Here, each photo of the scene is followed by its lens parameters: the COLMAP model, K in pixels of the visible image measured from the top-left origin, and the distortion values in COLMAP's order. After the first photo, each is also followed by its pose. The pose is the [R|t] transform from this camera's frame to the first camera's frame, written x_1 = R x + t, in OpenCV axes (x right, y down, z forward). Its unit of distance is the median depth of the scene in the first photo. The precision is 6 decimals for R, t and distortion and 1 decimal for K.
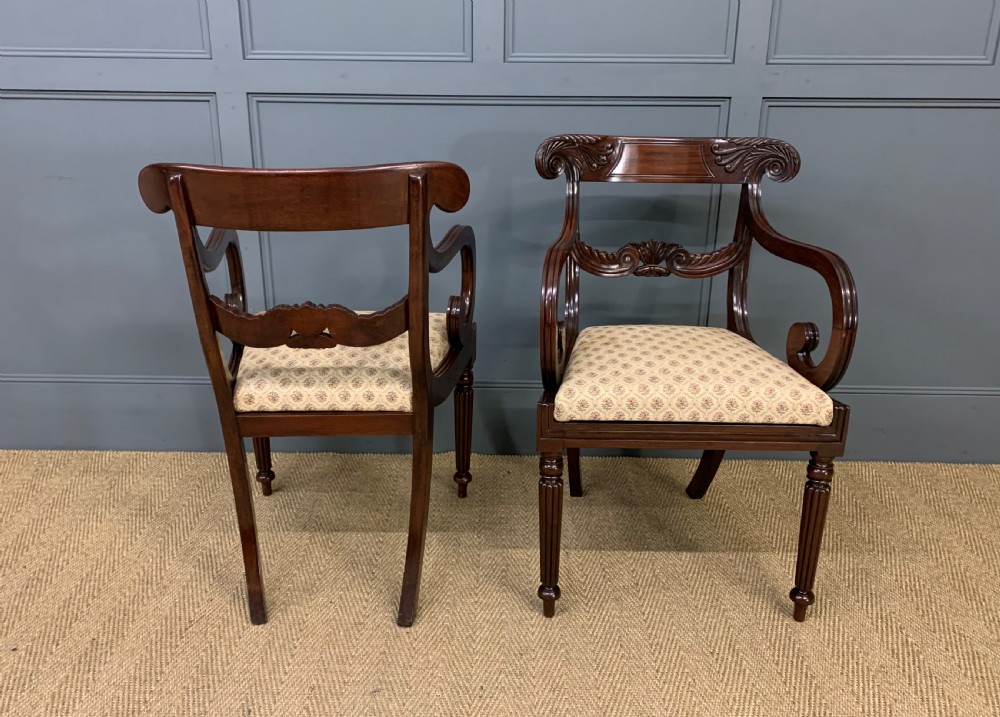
lens RADIAL K [[819.8, 0, 488.4], [0, 819.8, 348.3], [0, 0, 1]] dist [0.030413, -0.022829]
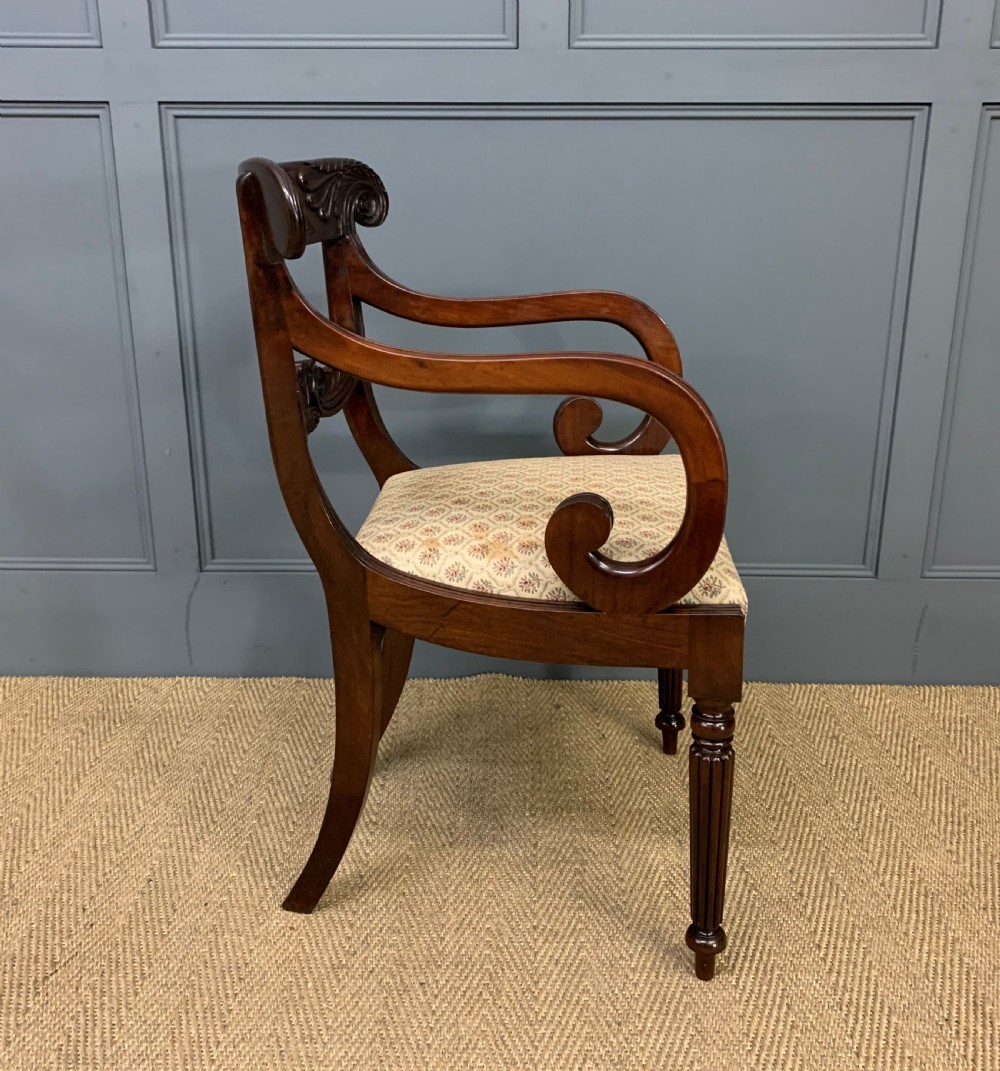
lens RADIAL K [[1102.0, 0, 506.0], [0, 1102.0, 515.8], [0, 0, 1]] dist [0.012441, 0.000000]
pose [[0.999984, -0.004983, -0.002856, -0.031117], [0.004928, 0.999810, -0.018868, 0.024825], [0.002950, 0.018854, 0.999818, 0.187886]]
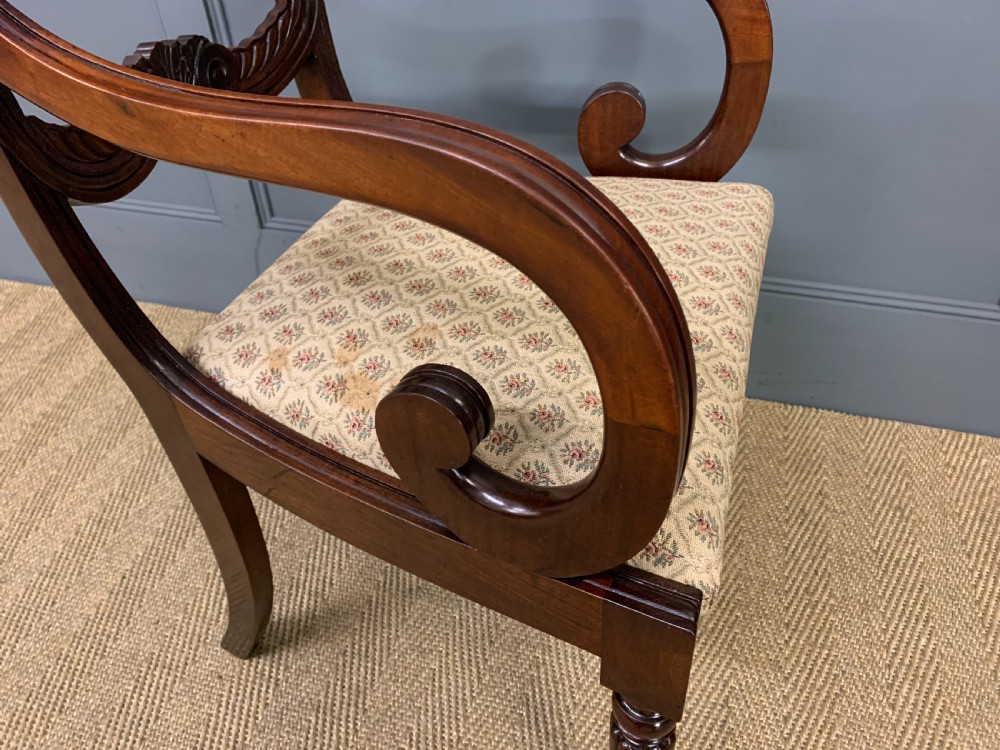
lens RADIAL K [[760.3, 0, 491.2], [0, 760.3, 376.2], [0, 0, 1]] dist [0.017880, -0.009466]
pose [[0.961190, 0.143031, -0.235915, 0.084770], [-0.053852, 0.935935, 0.348031, -0.082122], [0.270581, -0.321819, 0.907314, 0.609048]]
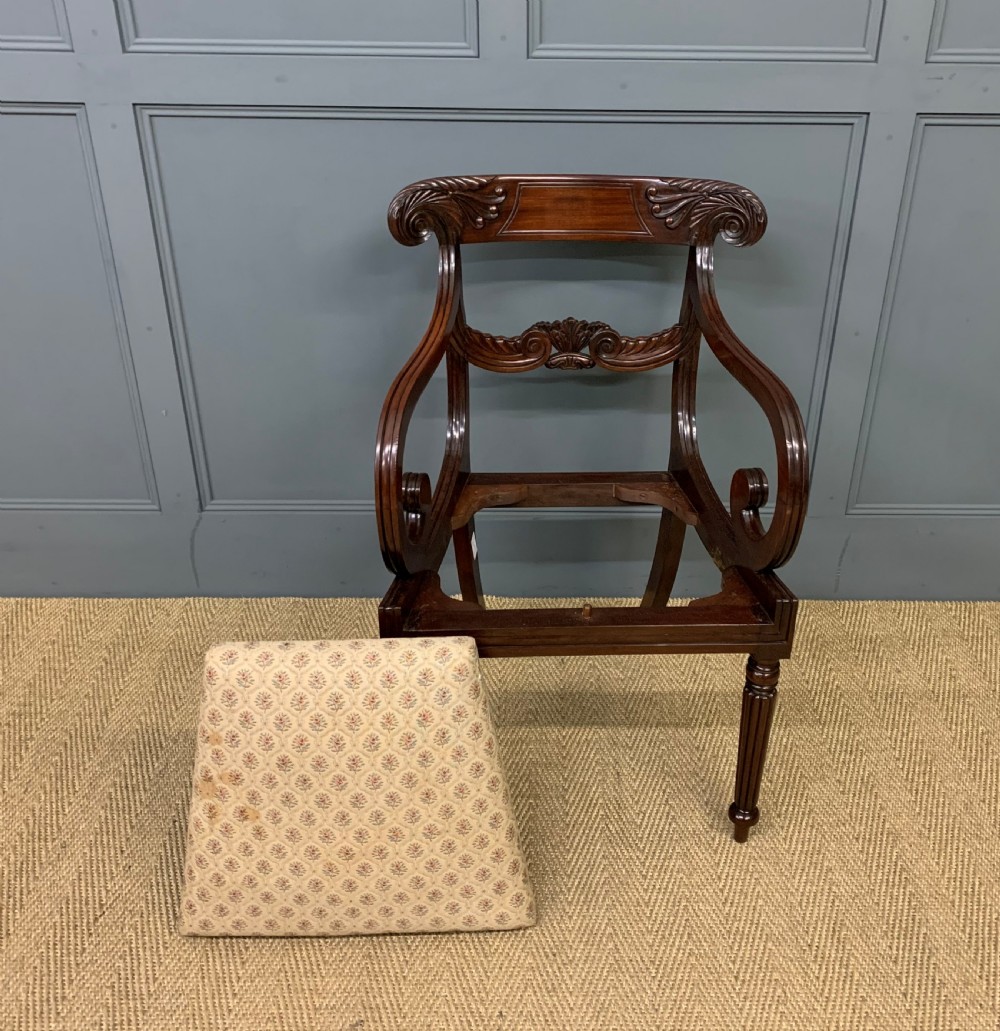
lens RADIAL K [[1096.3, 0, 546.9], [0, 1096.3, 470.3], [0, 0, 1]] dist [0.016512, 0.000000]
pose [[0.999576, -0.008585, 0.027832, 0.008212], [0.003331, 0.982999, 0.183583, -0.208851], [-0.028934, -0.183413, 0.982610, 0.094121]]
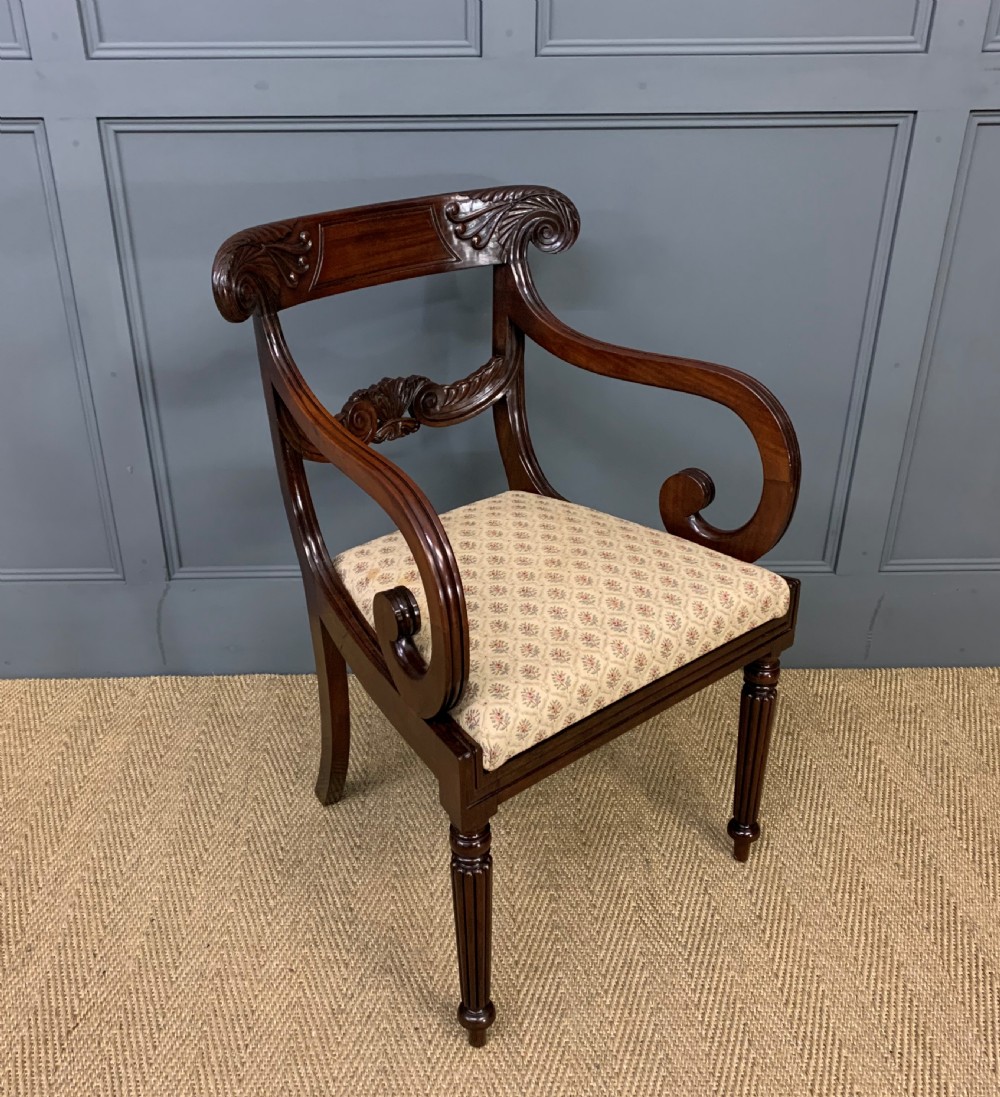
lens RADIAL K [[1110.5, 0, 472.2], [0, 1110.5, 547.8], [0, 0, 1]] dist [0.014141, 0.000000]
pose [[0.999480, -0.025570, 0.019646, -0.056445], [0.022050, 0.986509, 0.162217, -0.148912], [-0.023529, -0.161700, 0.986559, 0.184859]]
